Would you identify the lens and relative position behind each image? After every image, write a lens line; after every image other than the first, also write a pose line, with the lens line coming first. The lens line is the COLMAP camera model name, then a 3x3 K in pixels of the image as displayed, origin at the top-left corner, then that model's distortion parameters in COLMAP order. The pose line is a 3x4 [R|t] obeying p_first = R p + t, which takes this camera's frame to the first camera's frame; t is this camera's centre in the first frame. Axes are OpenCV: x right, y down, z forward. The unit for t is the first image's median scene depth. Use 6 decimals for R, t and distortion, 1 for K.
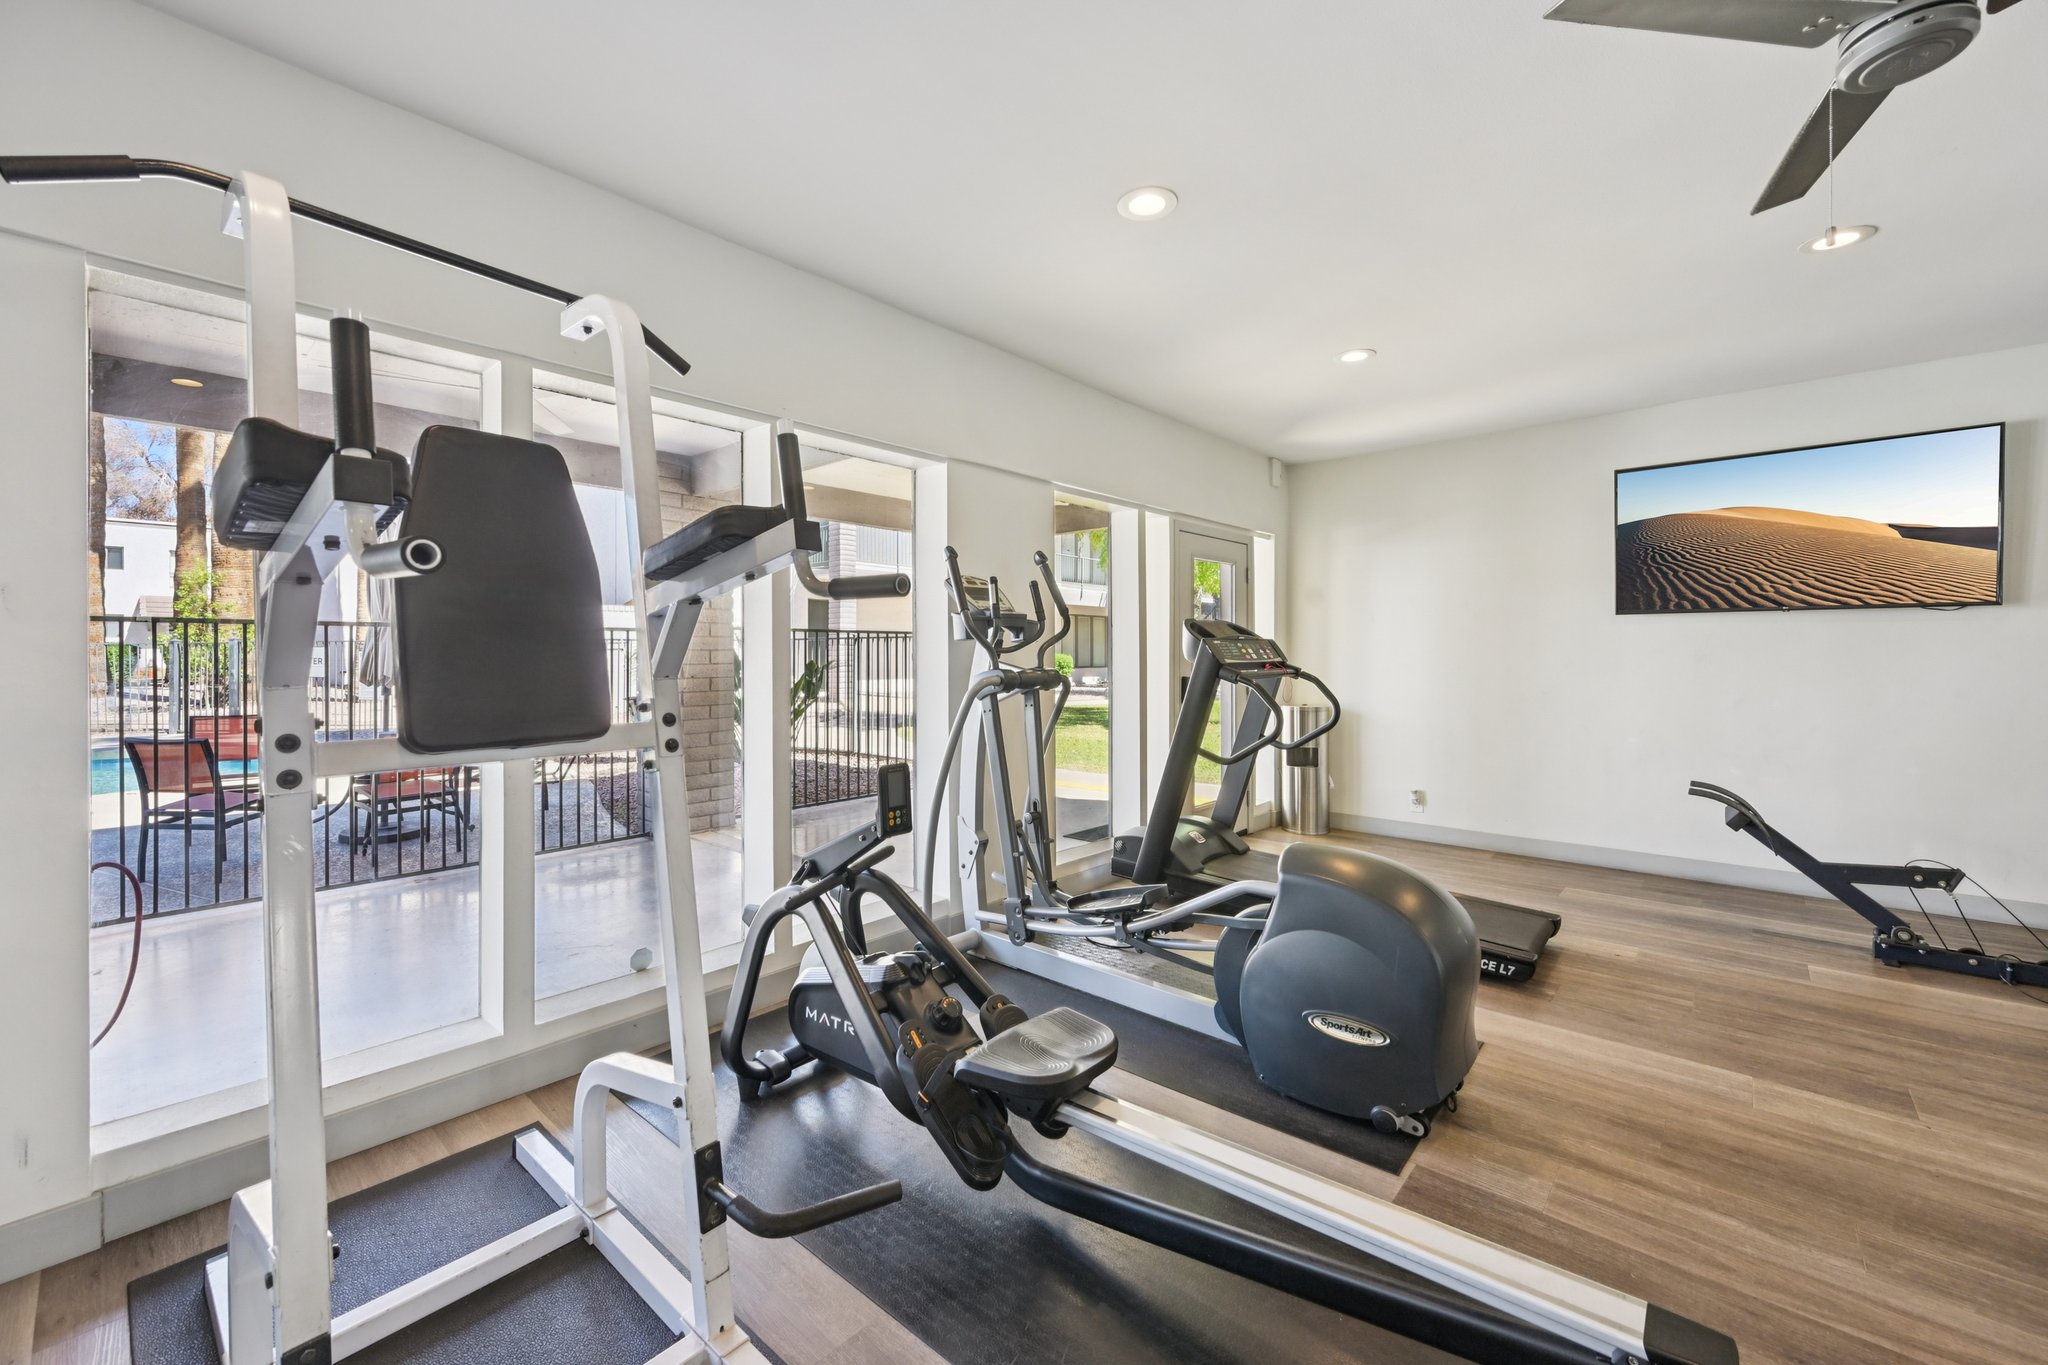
lens RADIAL K [[814.9, 0, 1022.3], [0, 814.9, 659.5], [0, 0, 1]] dist [0.001964, 0.000126]
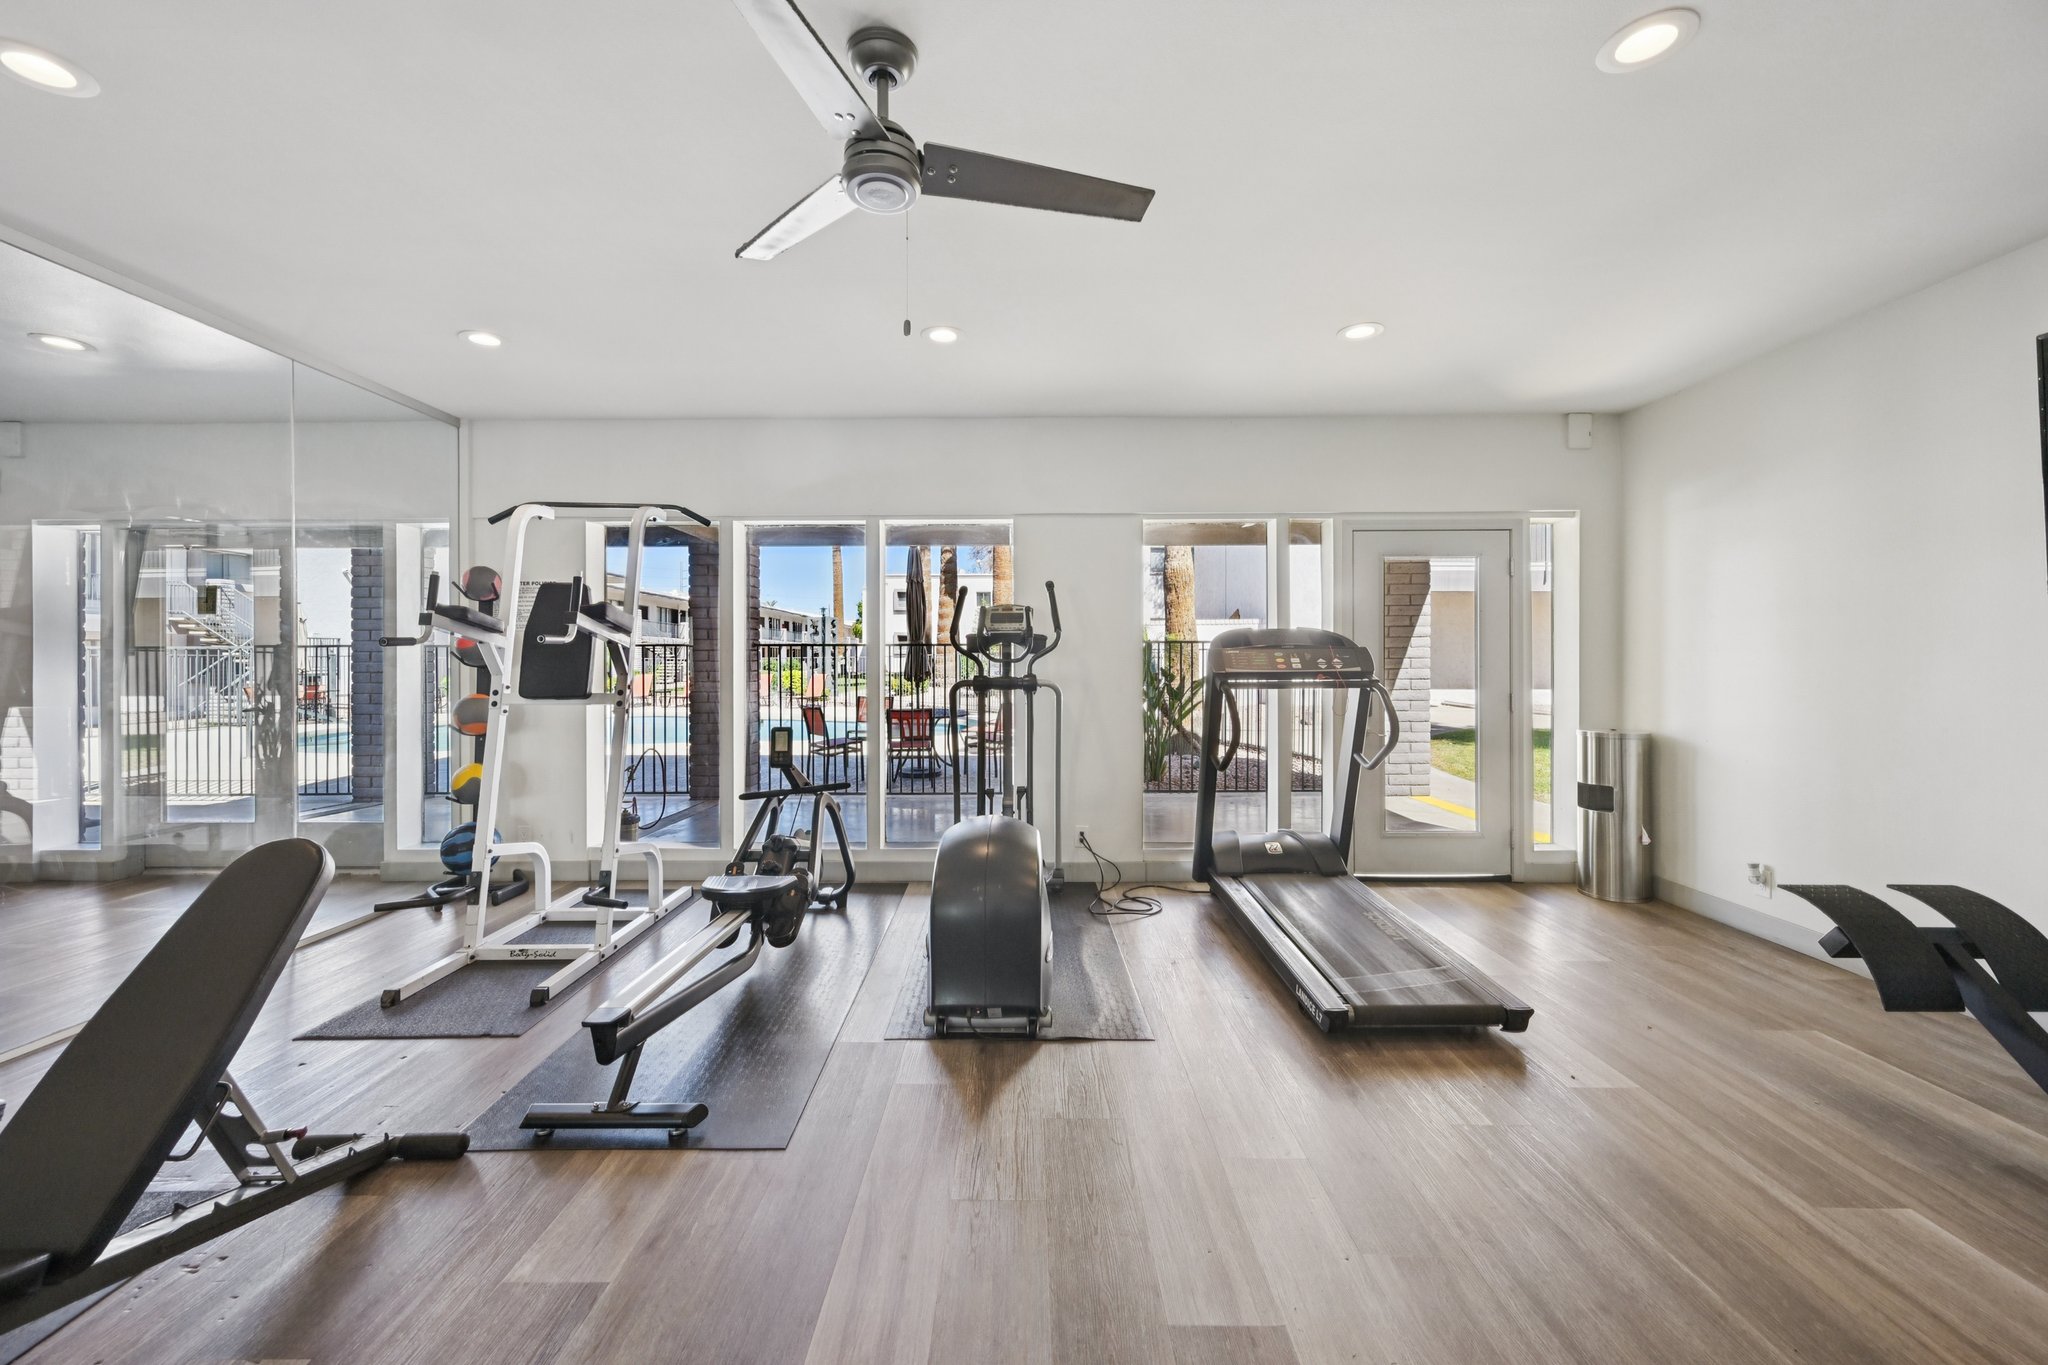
lens RADIAL K [[814.9, 0, 1023.4], [0, 814.9, 662.4], [0, 0, 1]] dist [0.001964, 0.000126]
pose [[0.656925, -0.000839, -0.753955, 0.960283], [-0.003447, 0.999986, -0.004116, -0.003407], [0.753948, 0.005303, 0.656913, 0.150361]]
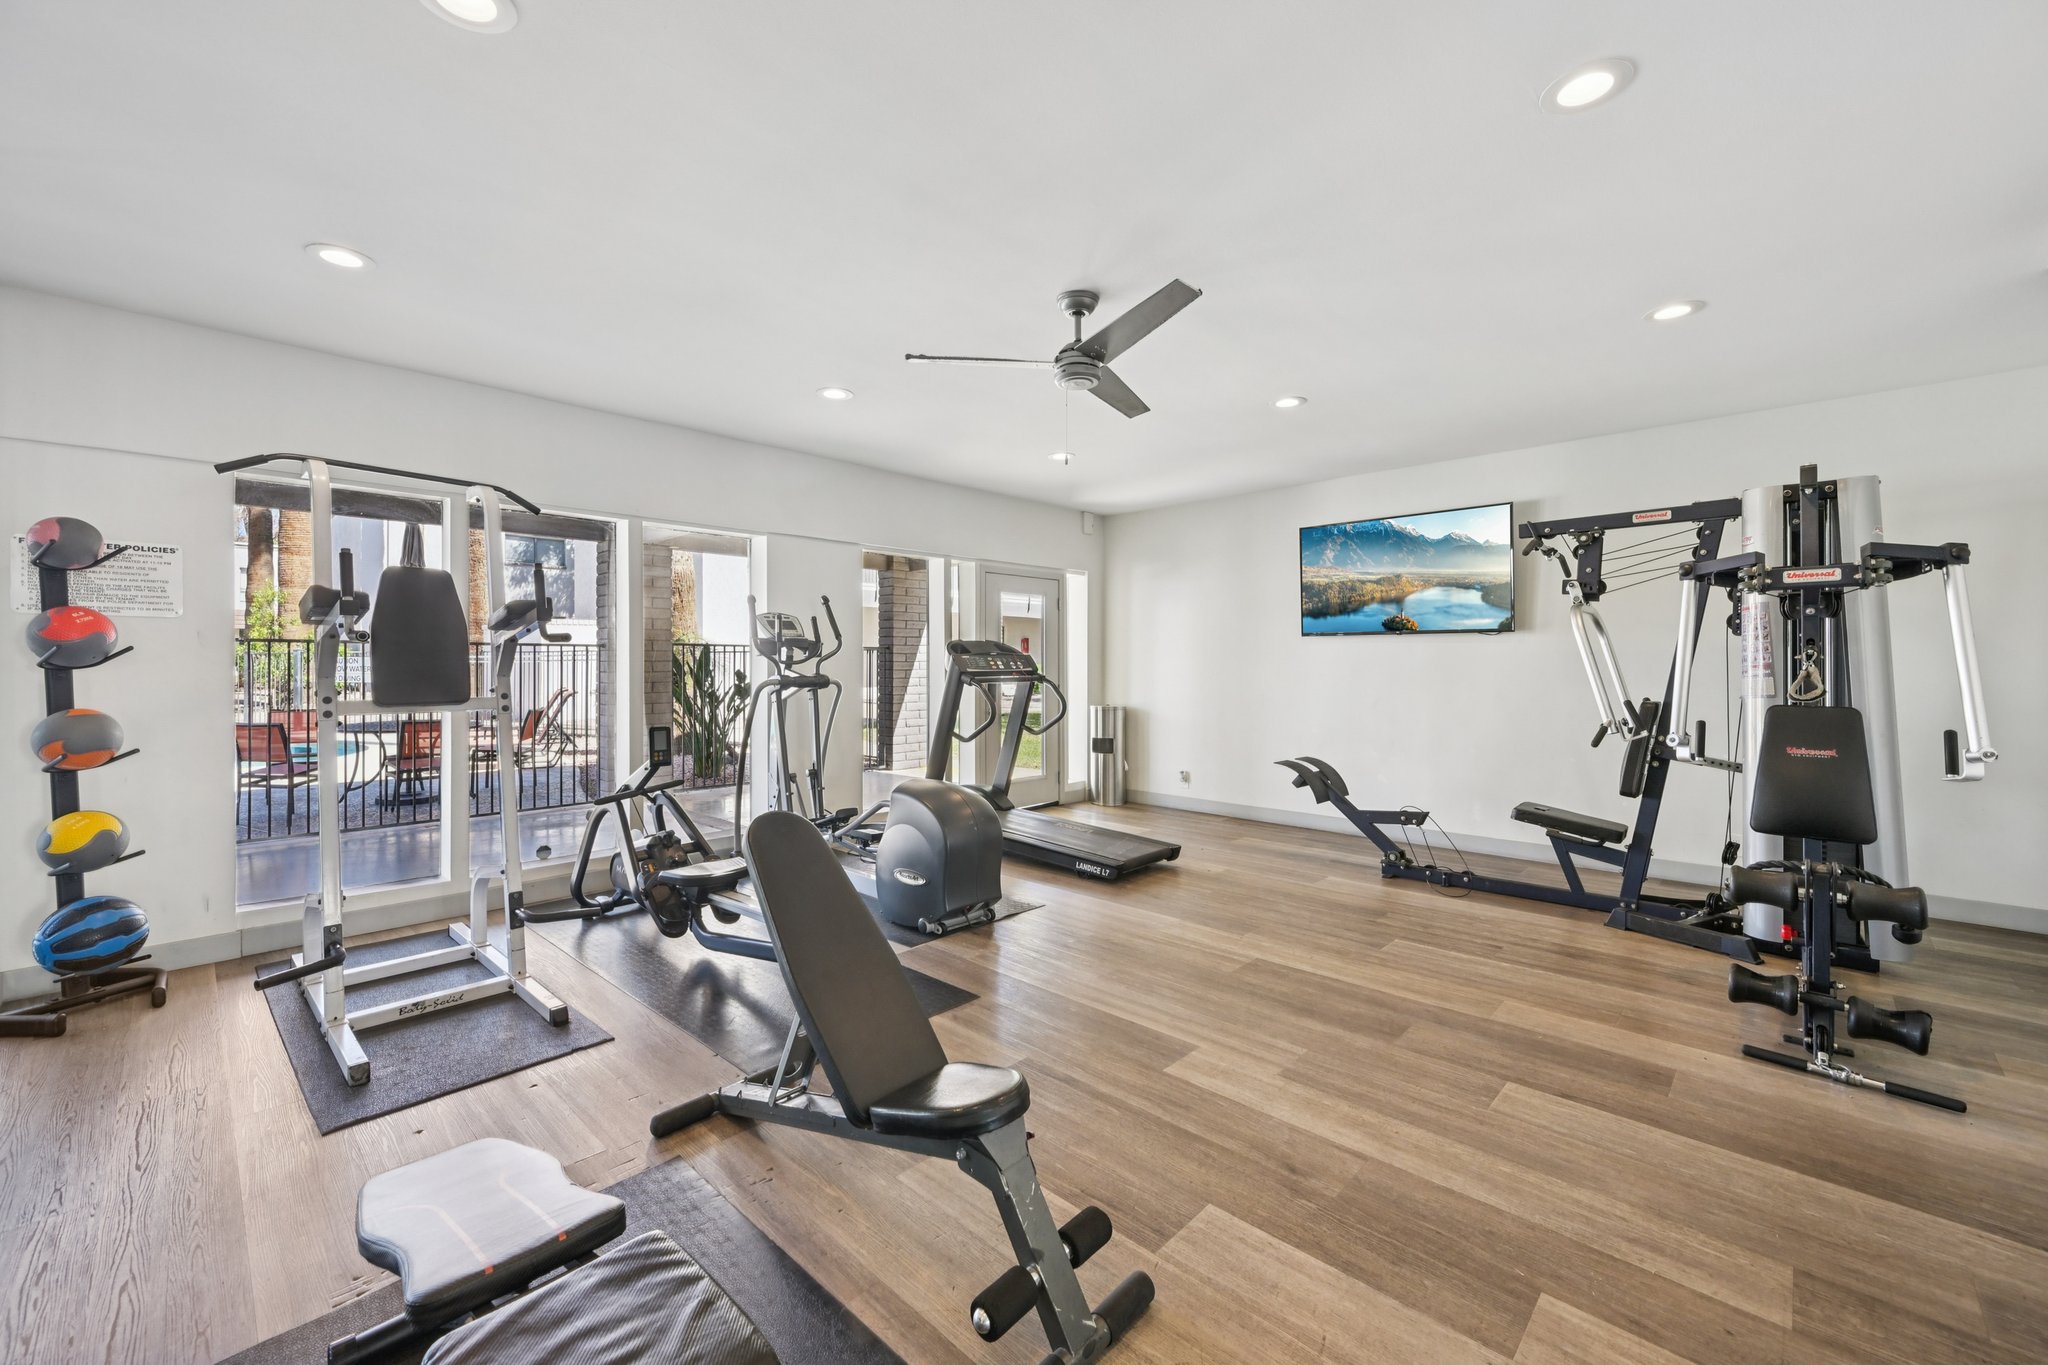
lens RADIAL K [[814.9, 0, 1022.0], [0, 814.9, 668.6], [0, 0, 1]] dist [0.001964, 0.000126]
pose [[0.999159, 0.001794, -0.040958, 0.454207], [-0.001854, 0.999997, -0.001432, 0.001283], [0.040955, 0.001507, 0.999160, -0.482300]]
